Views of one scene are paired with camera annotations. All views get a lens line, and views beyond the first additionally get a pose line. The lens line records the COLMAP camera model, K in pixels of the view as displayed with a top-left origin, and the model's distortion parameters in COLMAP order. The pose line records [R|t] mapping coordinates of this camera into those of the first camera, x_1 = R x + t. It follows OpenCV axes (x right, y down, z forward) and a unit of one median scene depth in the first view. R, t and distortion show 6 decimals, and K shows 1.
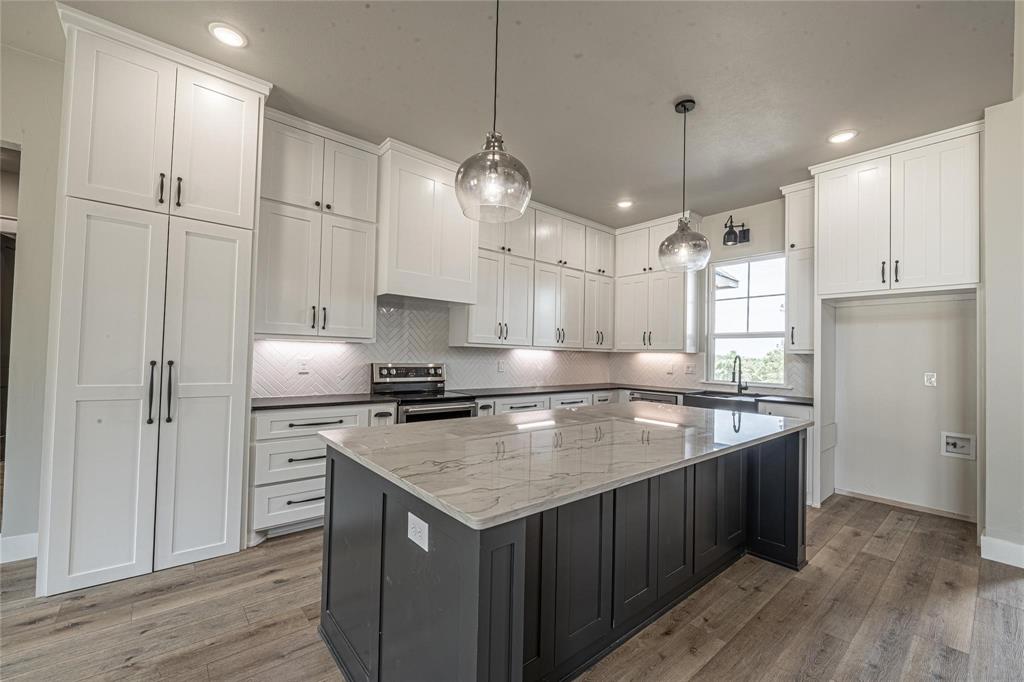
lens RADIAL K [[418.9, 0, 513.4], [0, 418.9, 345.2], [0, 0, 1]] dist [0.001317, -0.004076]
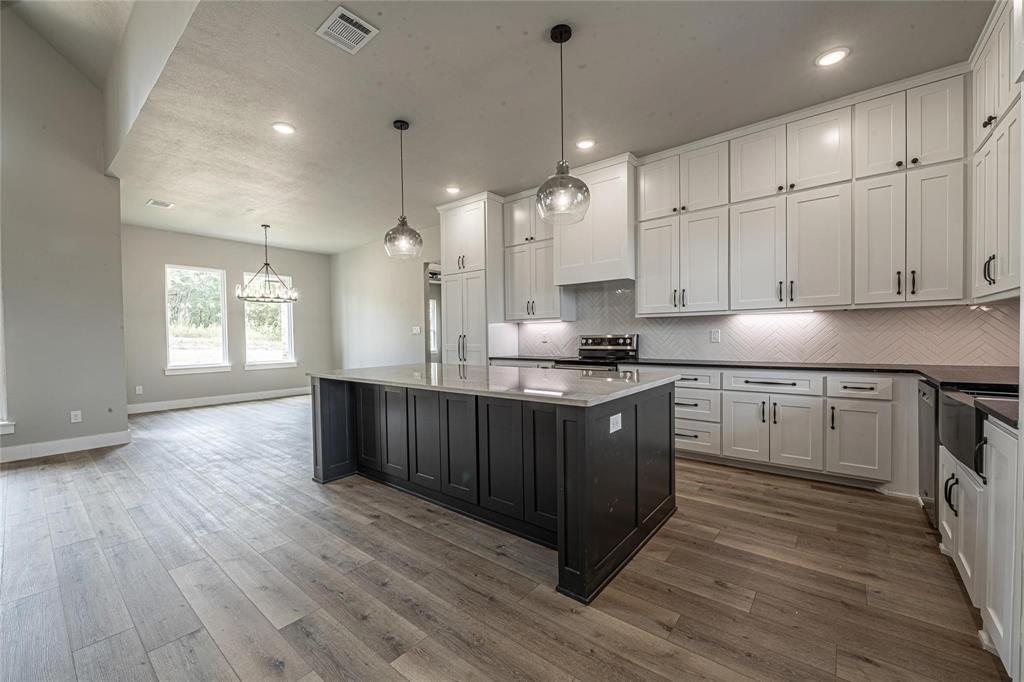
lens RADIAL K [[405.5, 0, 513.4], [0, 405.5, 345.3], [0, 0, 1]] dist [0.001126, -0.003998]
pose [[0.180312, -0.002329, -0.983607, 0.937631], [0.042597, 0.999078, 0.005443, 0.060514], [0.982687, -0.042880, 0.180245, 0.546329]]
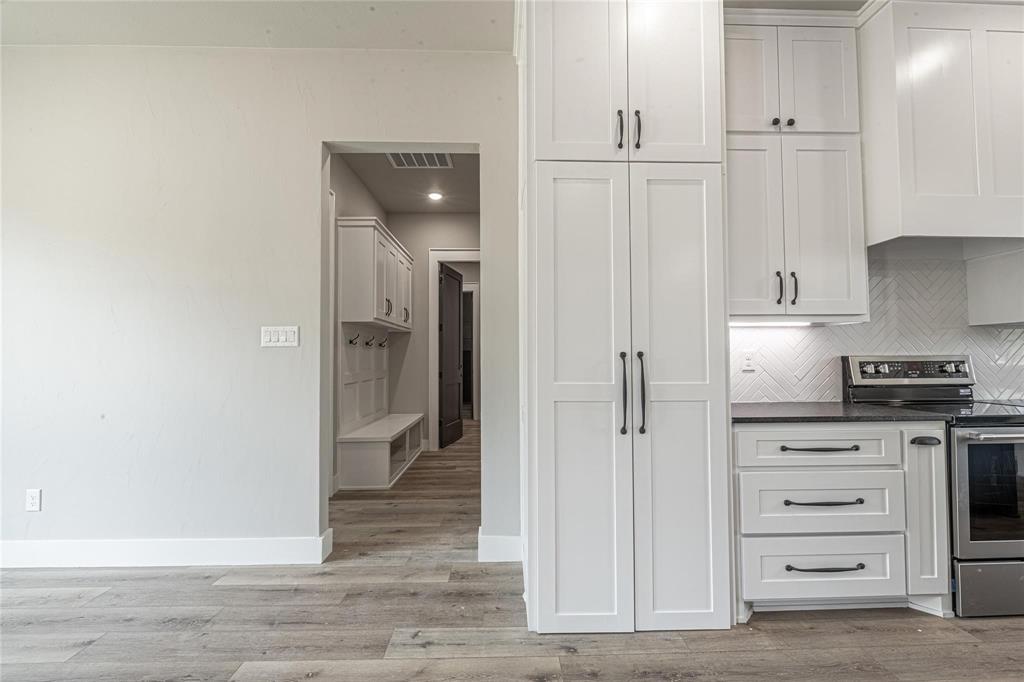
lens RADIAL K [[417.0, 0, 516.3], [0, 417.0, 344.5], [0, 0, 1]] dist [-0.011736, -0.000522]
pose [[0.777617, -0.045342, -0.627102, -0.332732], [0.038234, 0.998961, -0.024818, 0.021867], [0.627575, -0.004678, 0.778542, 0.176391]]
